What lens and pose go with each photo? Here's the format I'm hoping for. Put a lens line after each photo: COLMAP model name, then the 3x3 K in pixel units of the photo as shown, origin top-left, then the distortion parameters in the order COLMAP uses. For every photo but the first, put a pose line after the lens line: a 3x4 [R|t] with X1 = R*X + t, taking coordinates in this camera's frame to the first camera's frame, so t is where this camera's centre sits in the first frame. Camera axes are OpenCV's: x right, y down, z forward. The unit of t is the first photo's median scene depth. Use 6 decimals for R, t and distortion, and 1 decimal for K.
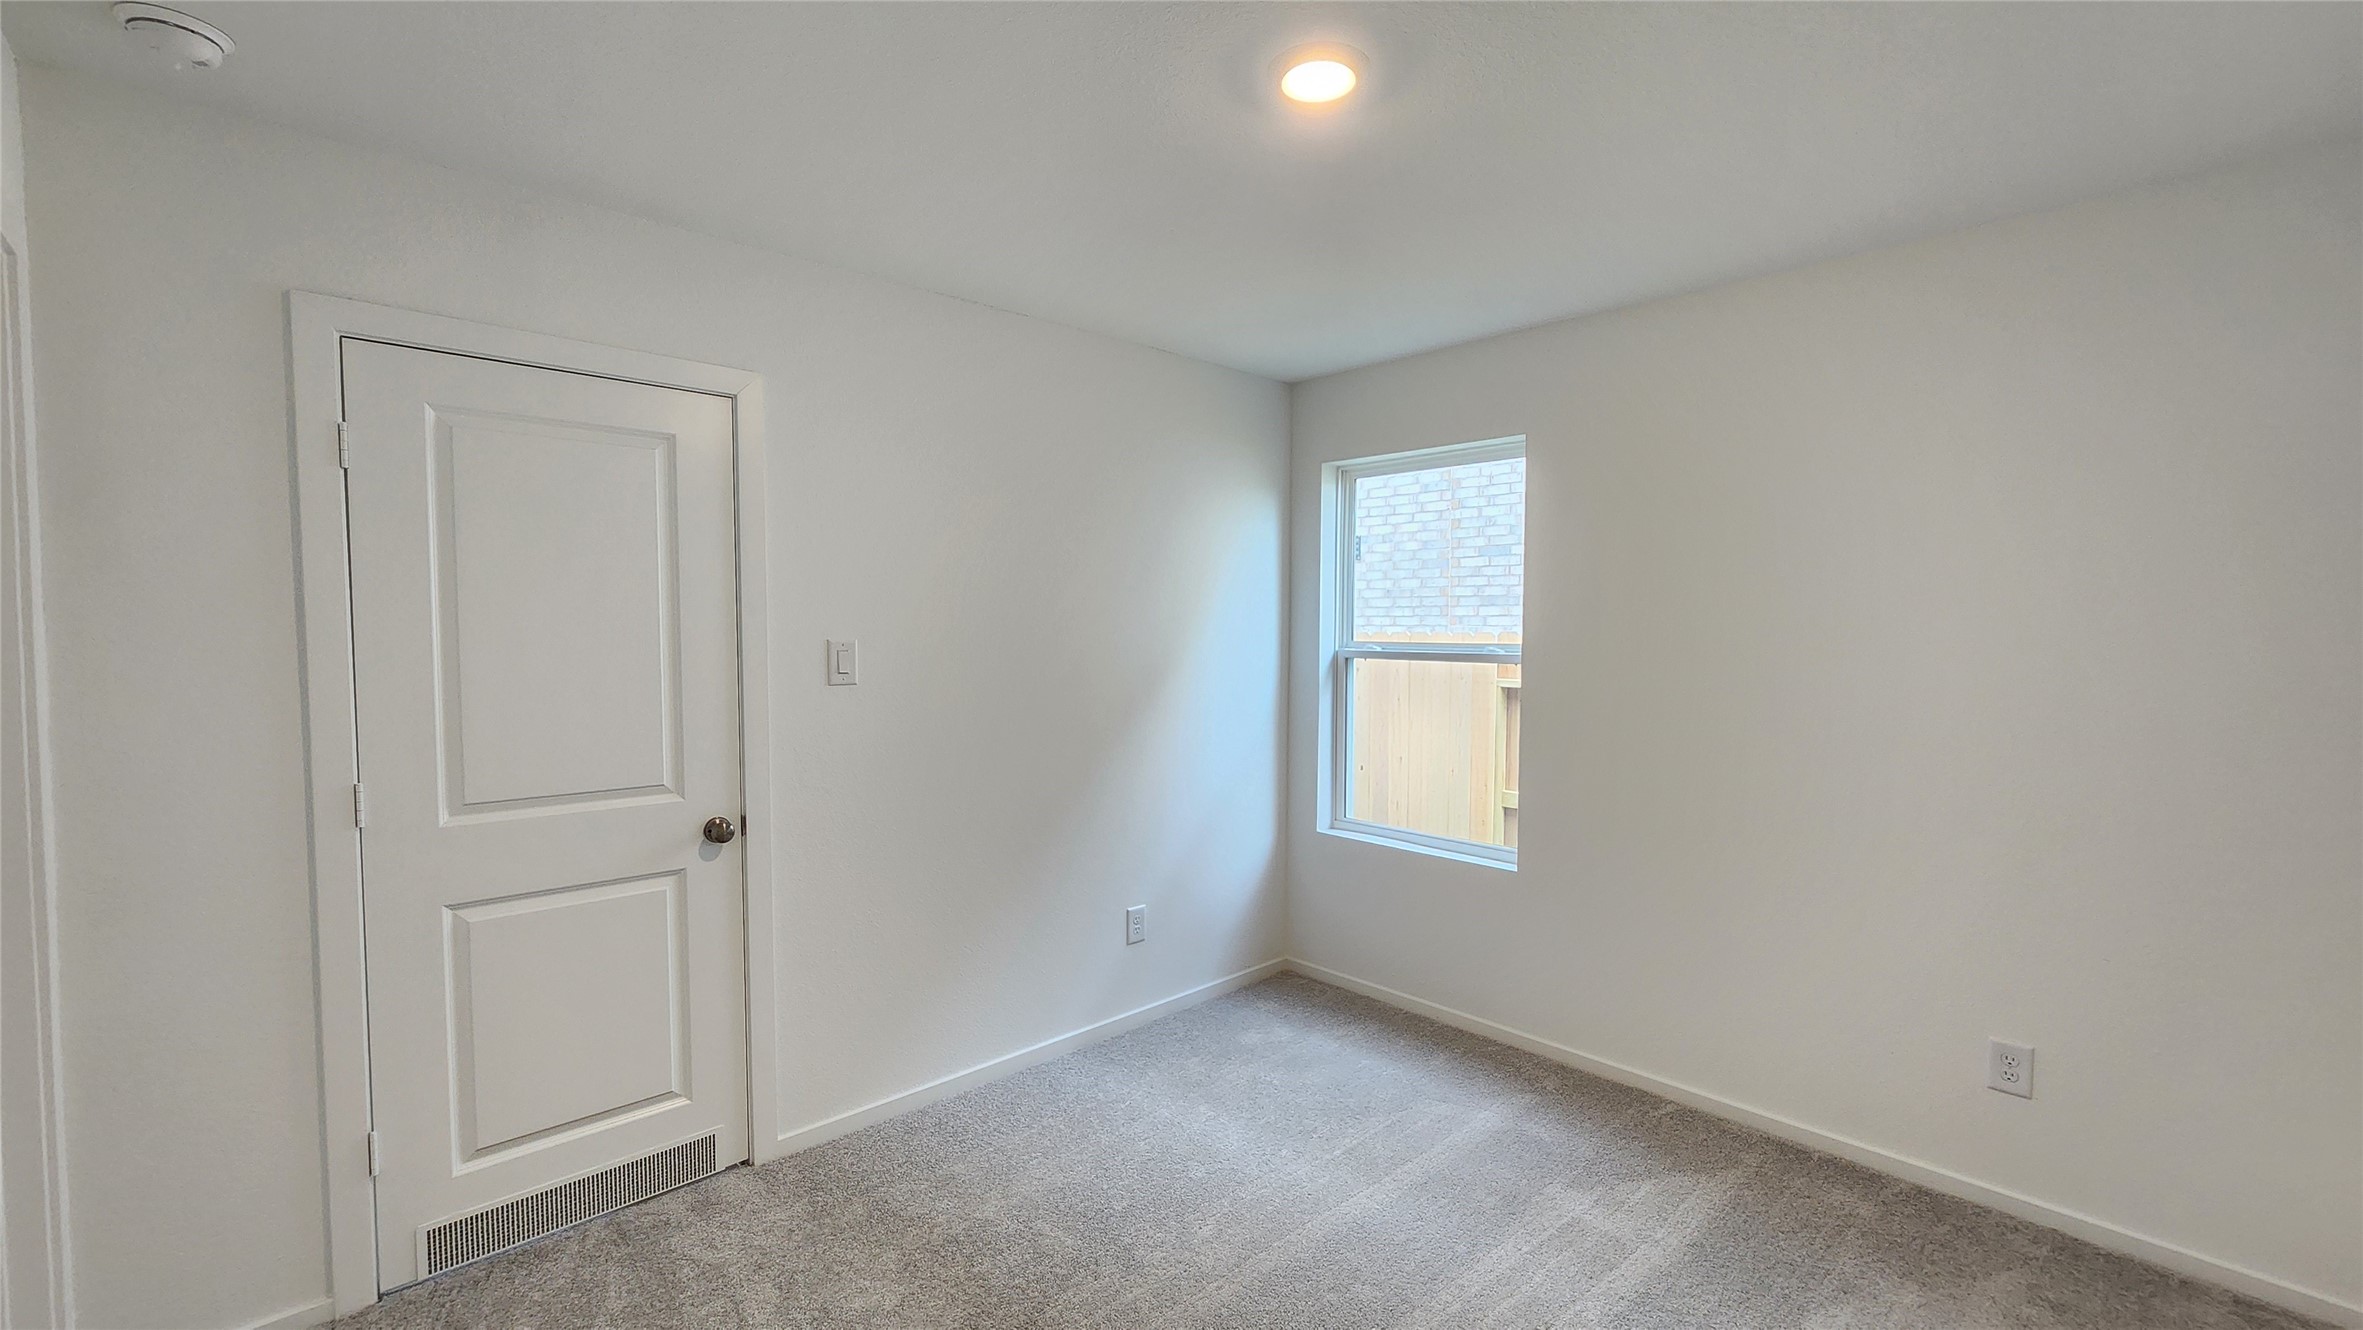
lens RADIAL K [[976.2, 0, 1175.9], [0, 976.2, 676.1], [0, 0, 1]] dist [-0.000626, -0.000130]
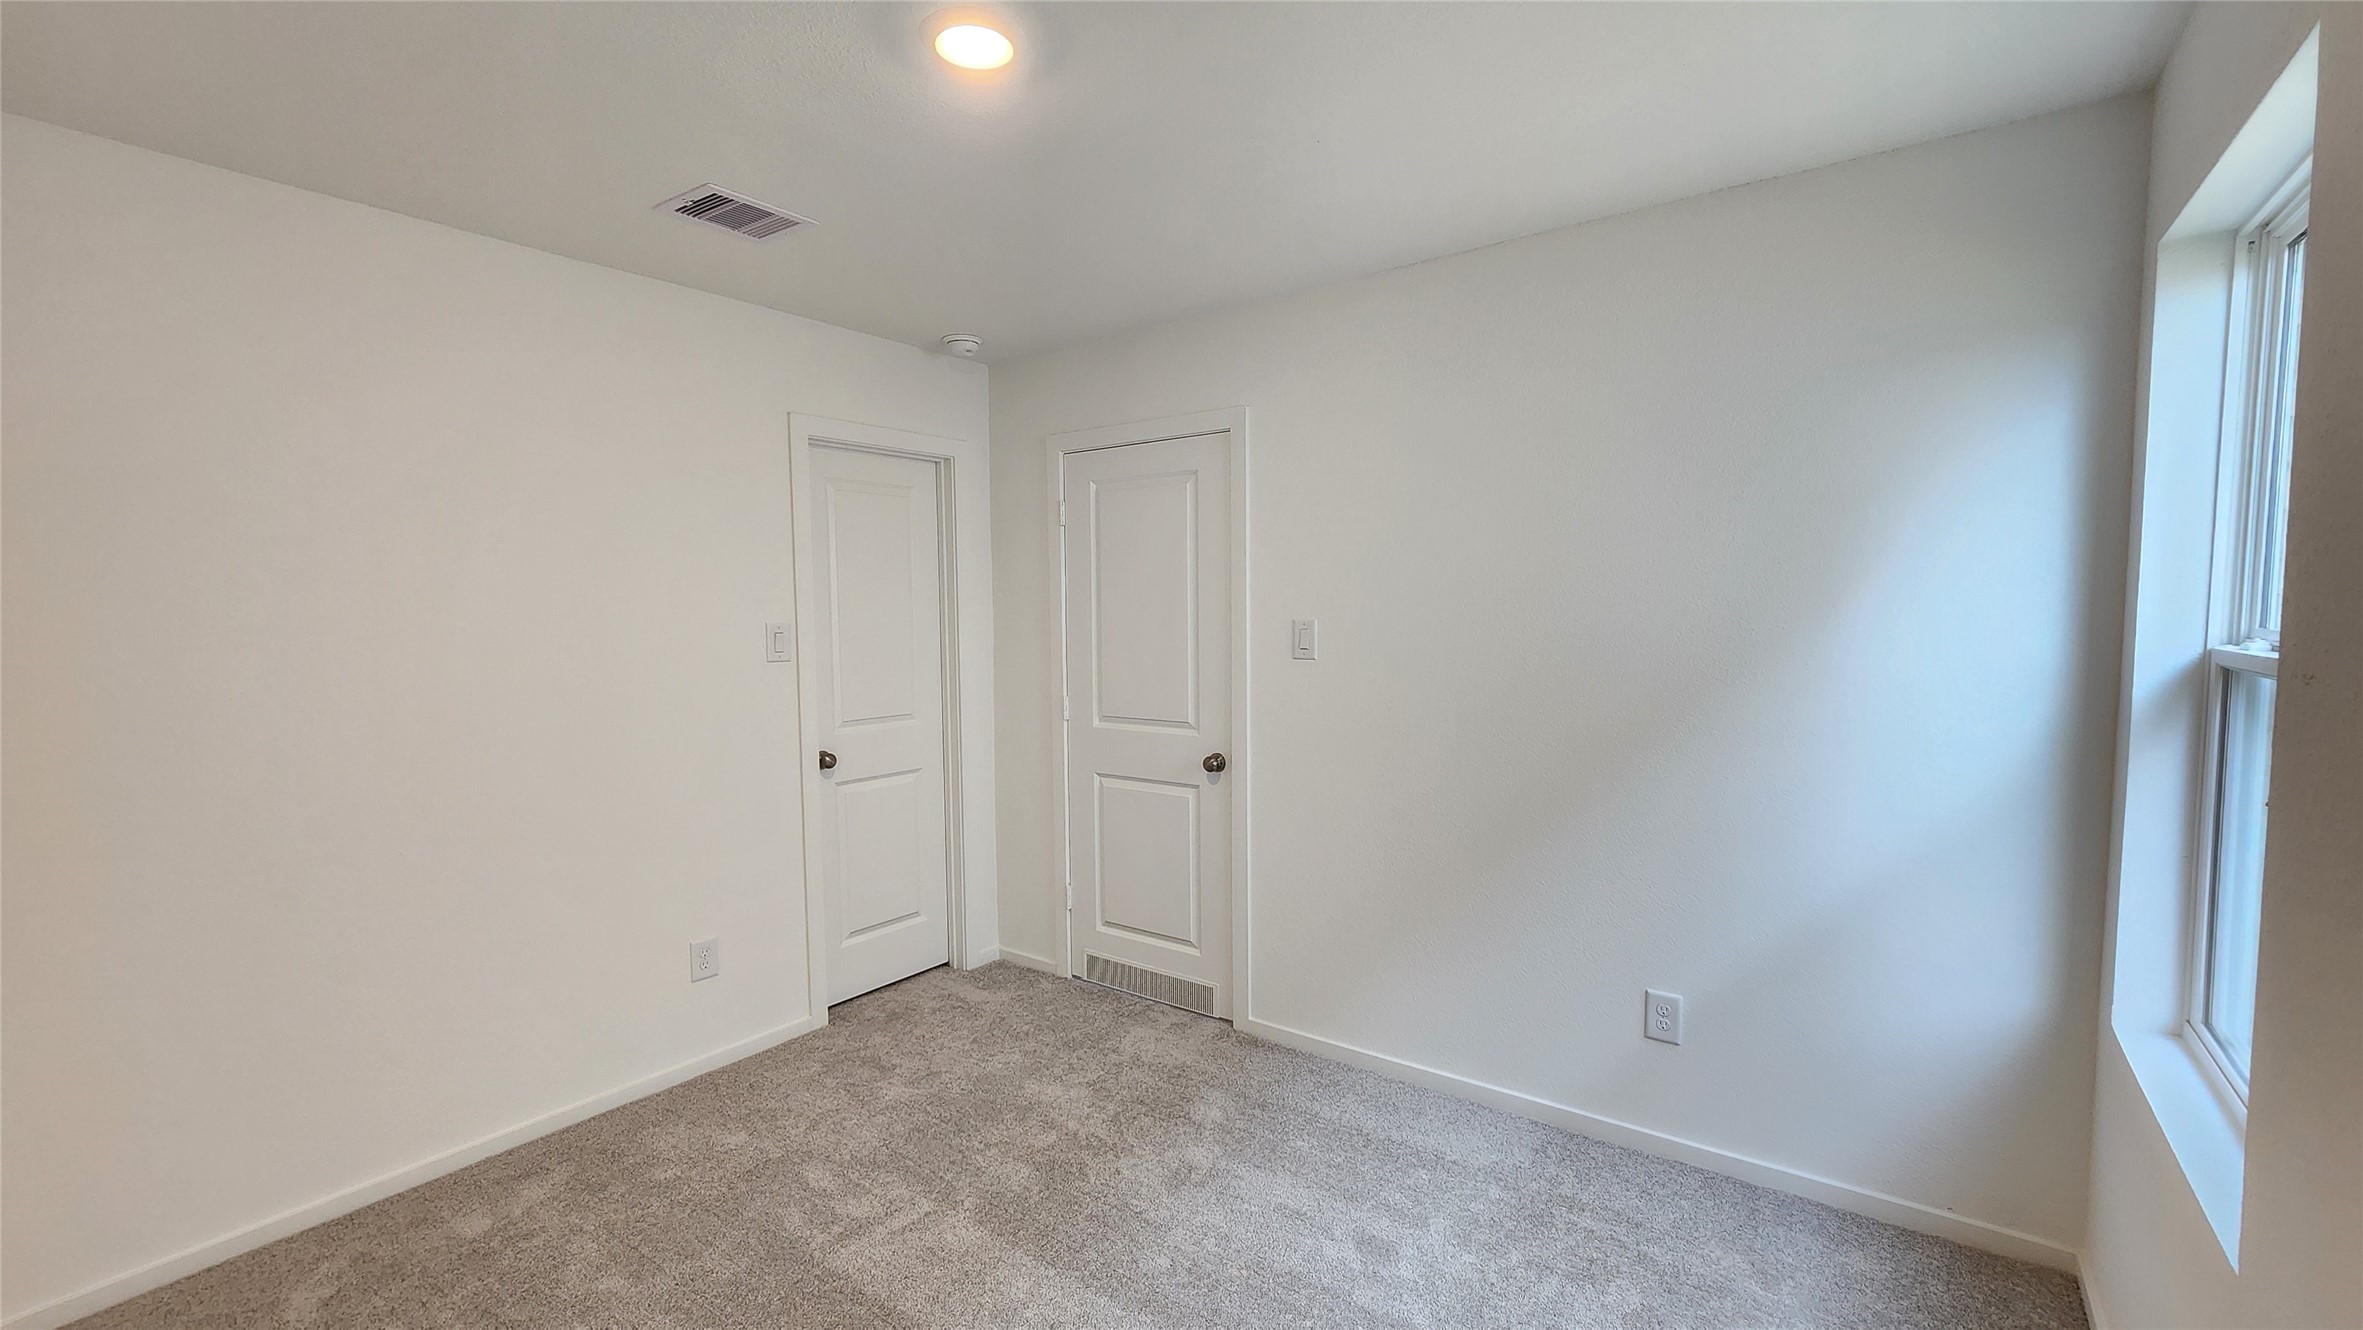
lens RADIAL K [[976.2, 0, 1175.9], [0, 976.2, 676.1], [0, 0, 1]] dist [-0.000626, -0.000130]
pose [[0.169627, 0.069396, -0.983062, 0.587867], [-0.031296, 0.997394, 0.065008, -0.031745], [0.985011, 0.019738, 0.171357, 0.517029]]
